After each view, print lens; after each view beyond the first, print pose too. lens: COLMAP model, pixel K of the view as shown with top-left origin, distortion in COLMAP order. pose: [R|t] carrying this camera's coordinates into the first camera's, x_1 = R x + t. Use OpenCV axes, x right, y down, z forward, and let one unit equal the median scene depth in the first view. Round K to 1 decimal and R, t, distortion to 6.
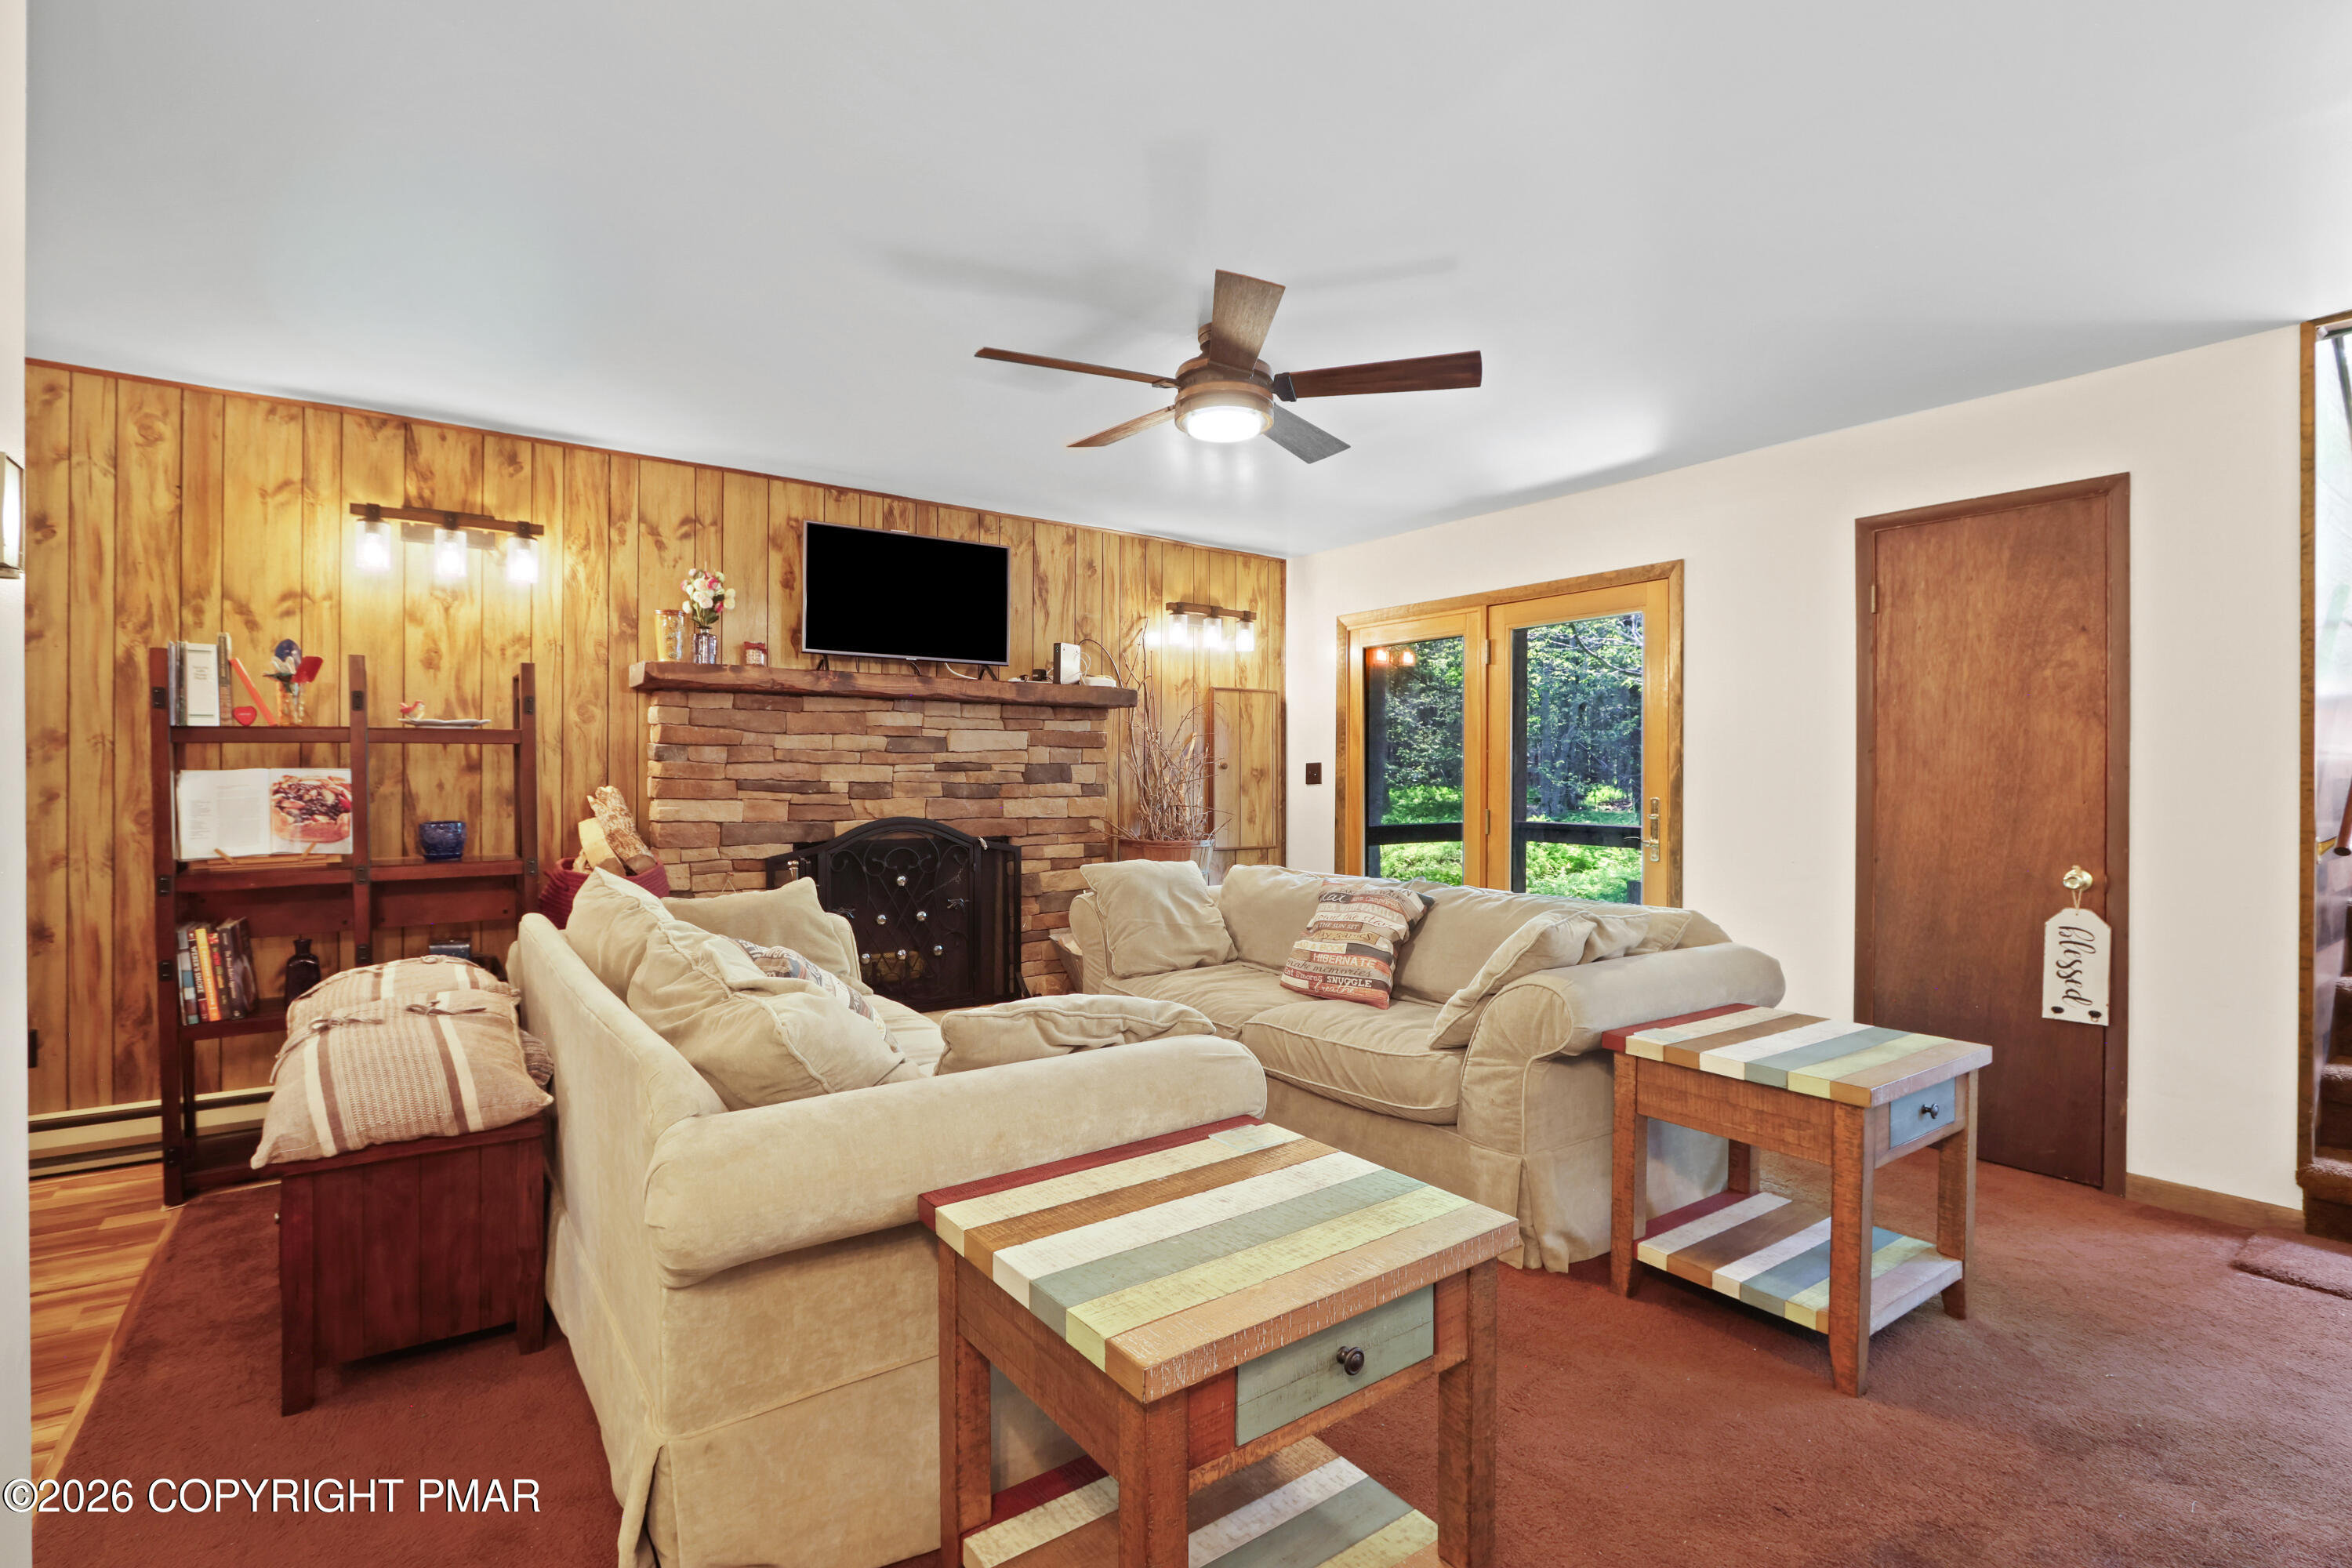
lens RADIAL K [[1106.1, 0, 1161.0], [0, 1106.1, 773.0], [0, 0, 1]] dist [-0.019423, 0.003194]
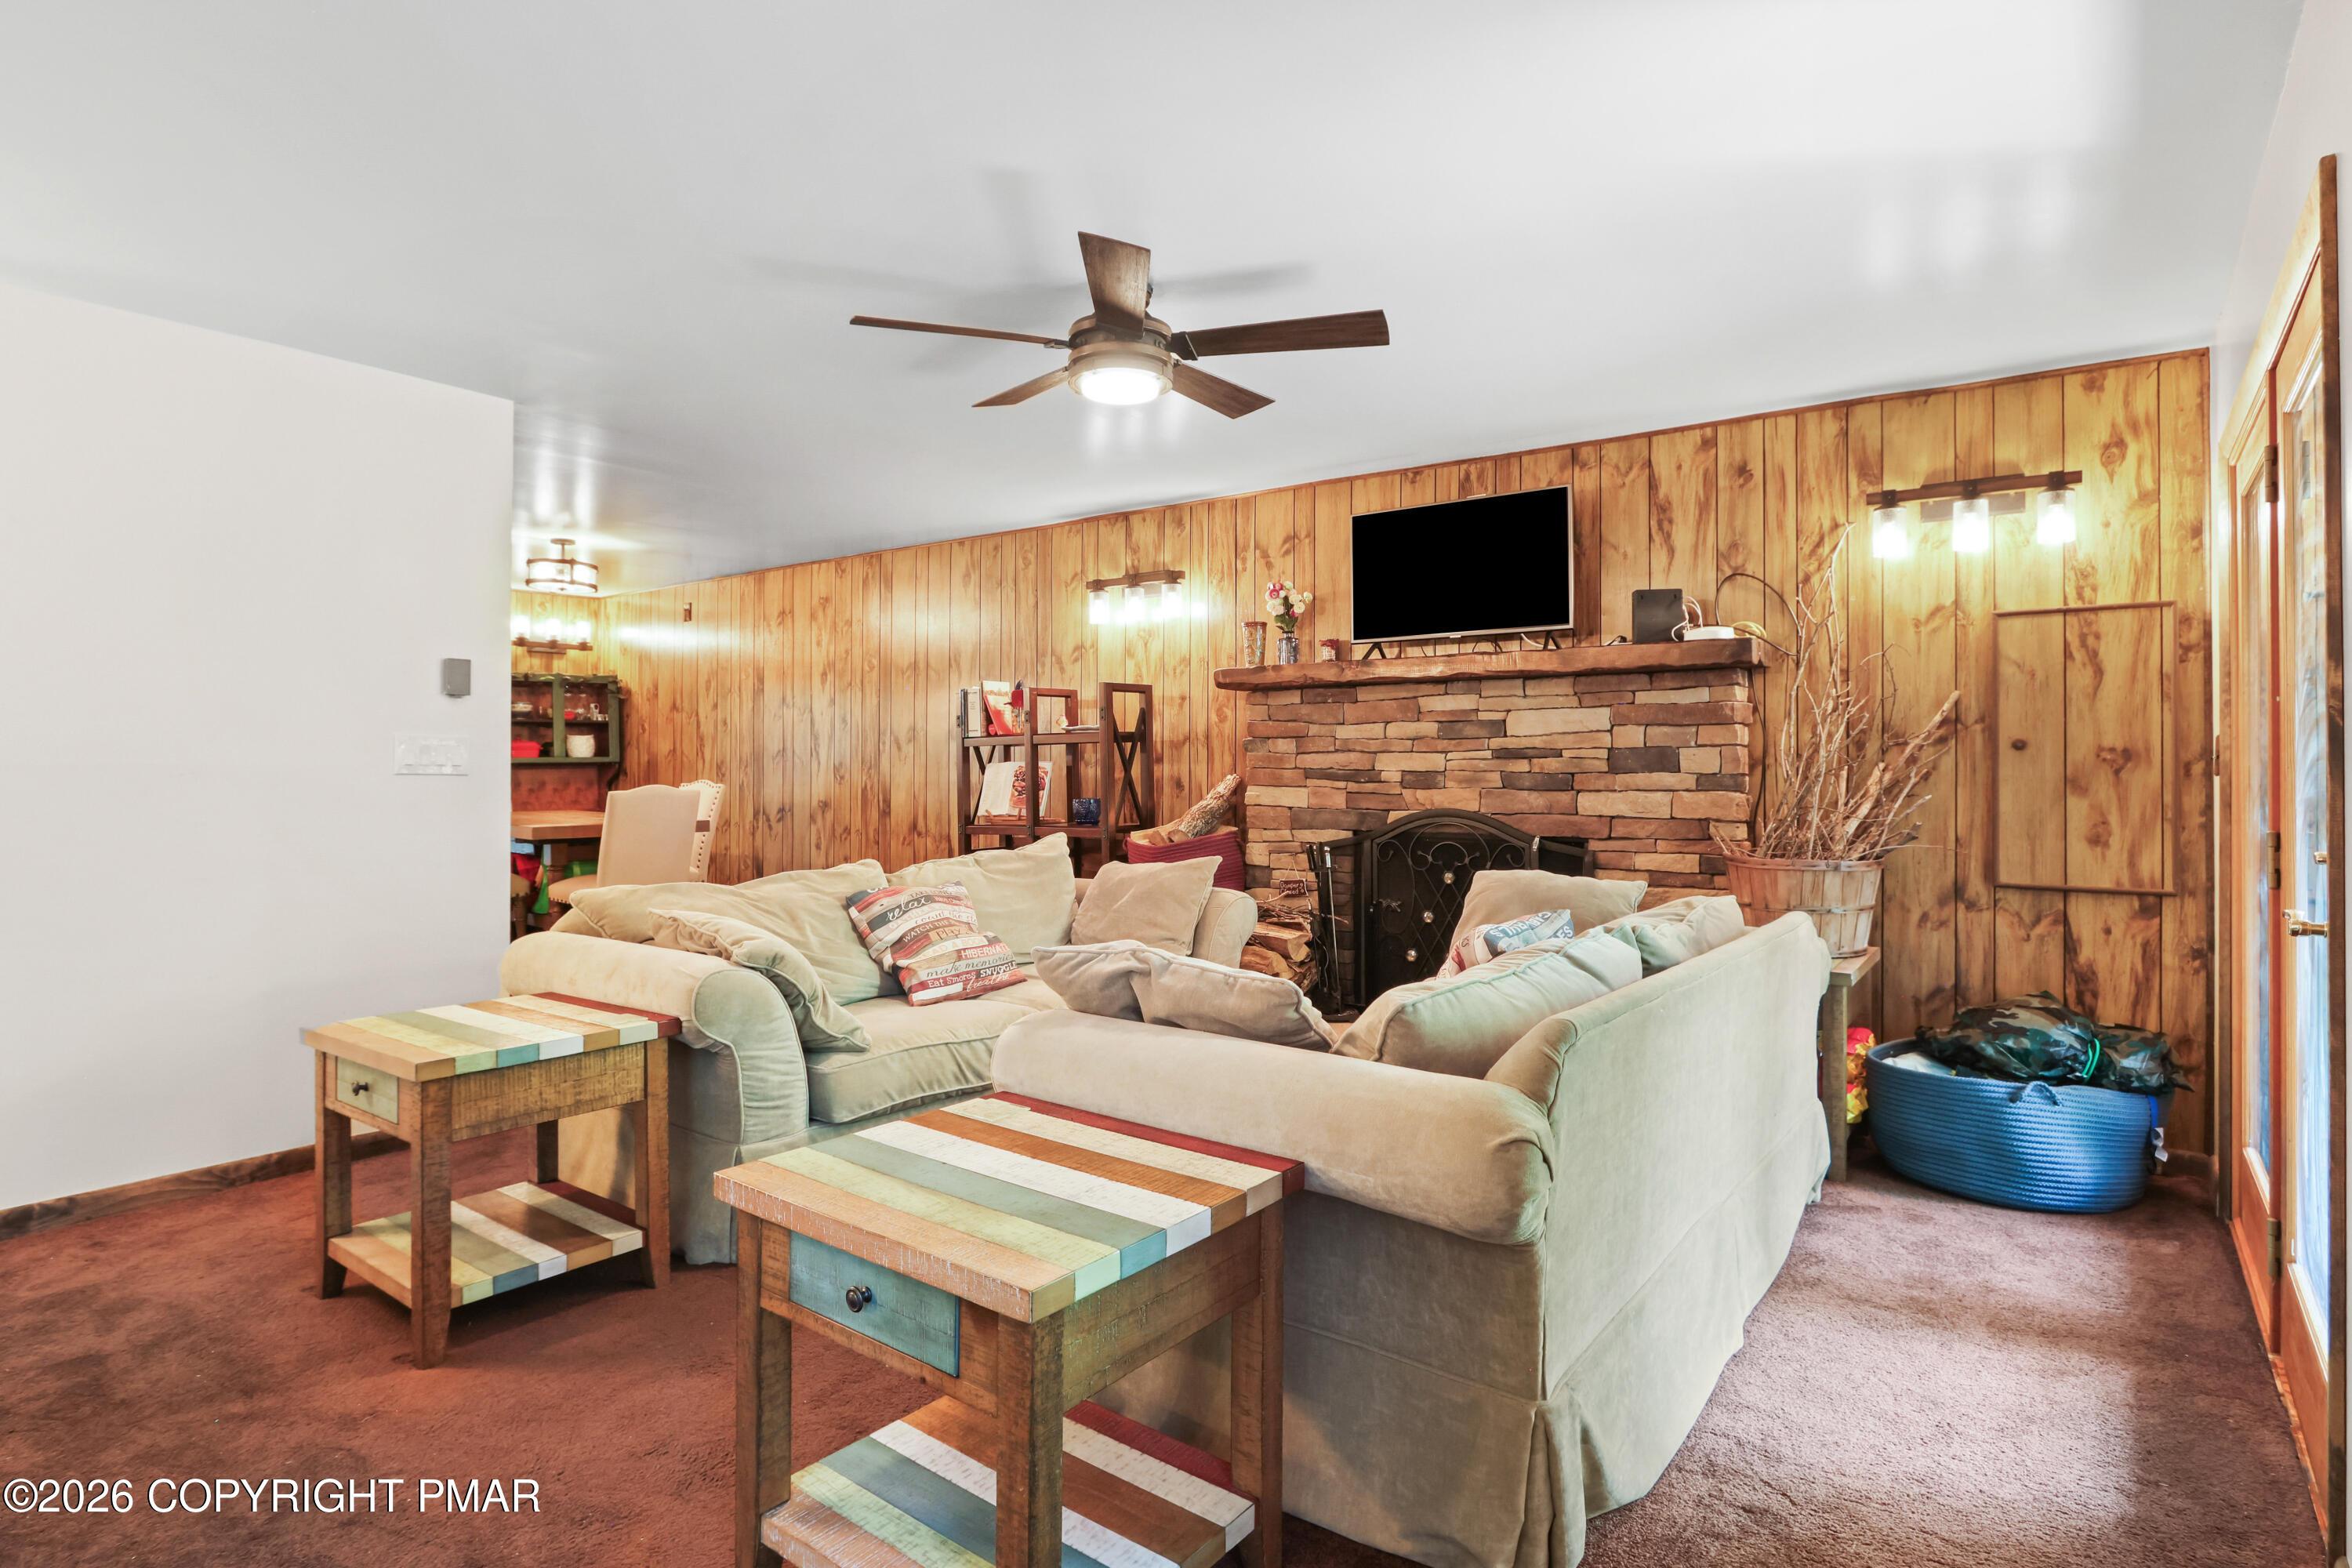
lens RADIAL K [[1291.8, 0, 1159.0], [0, 1291.8, 771.7], [0, 0, 1]] dist [-0.006829, -0.000790]
pose [[0.273867, -0.007090, -0.961742, 0.807537], [-0.002305, 0.999965, -0.008028, 0.019901], [0.961765, 0.004416, 0.273841, 0.517468]]
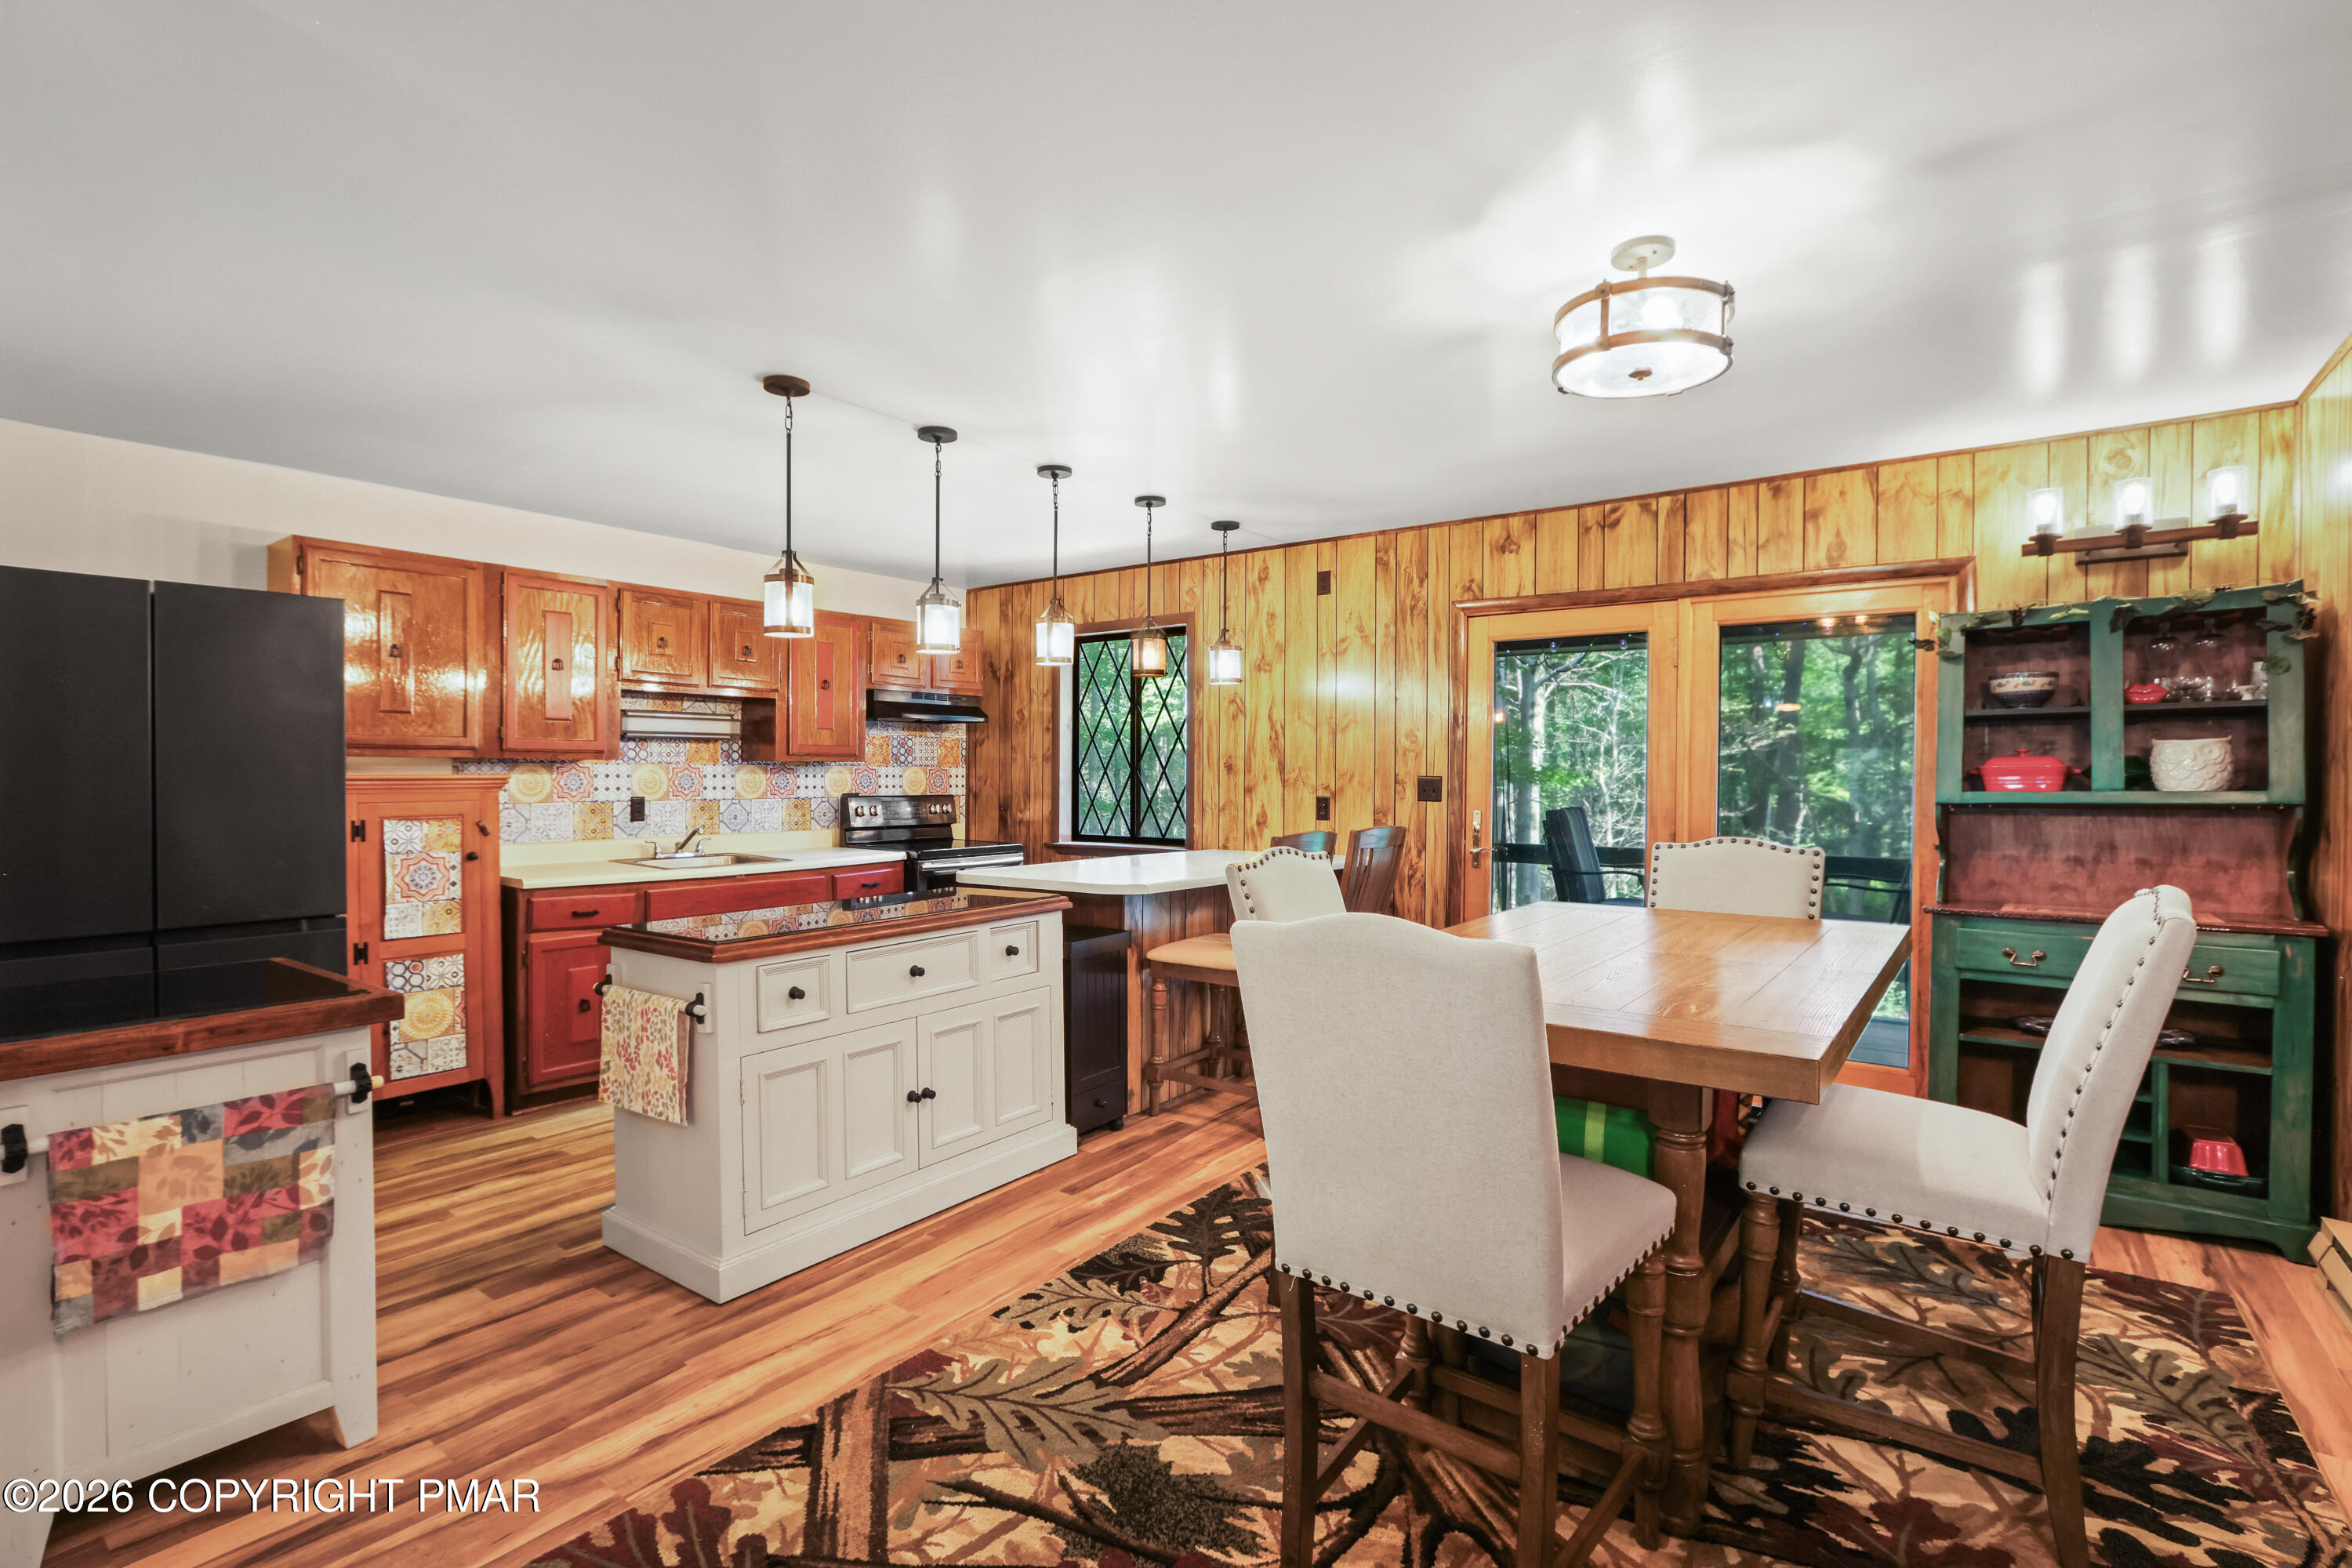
lens RADIAL K [[1106.1, 0, 1159.2], [0, 1106.1, 782.6], [0, 0, 1]] dist [-0.019423, 0.003194]
pose [[-0.954053, -0.006434, -0.299568, -0.581044], [-0.008630, 0.999945, 0.006009, -0.022373], [0.299512, 0.008318, -0.954056, 0.688750]]
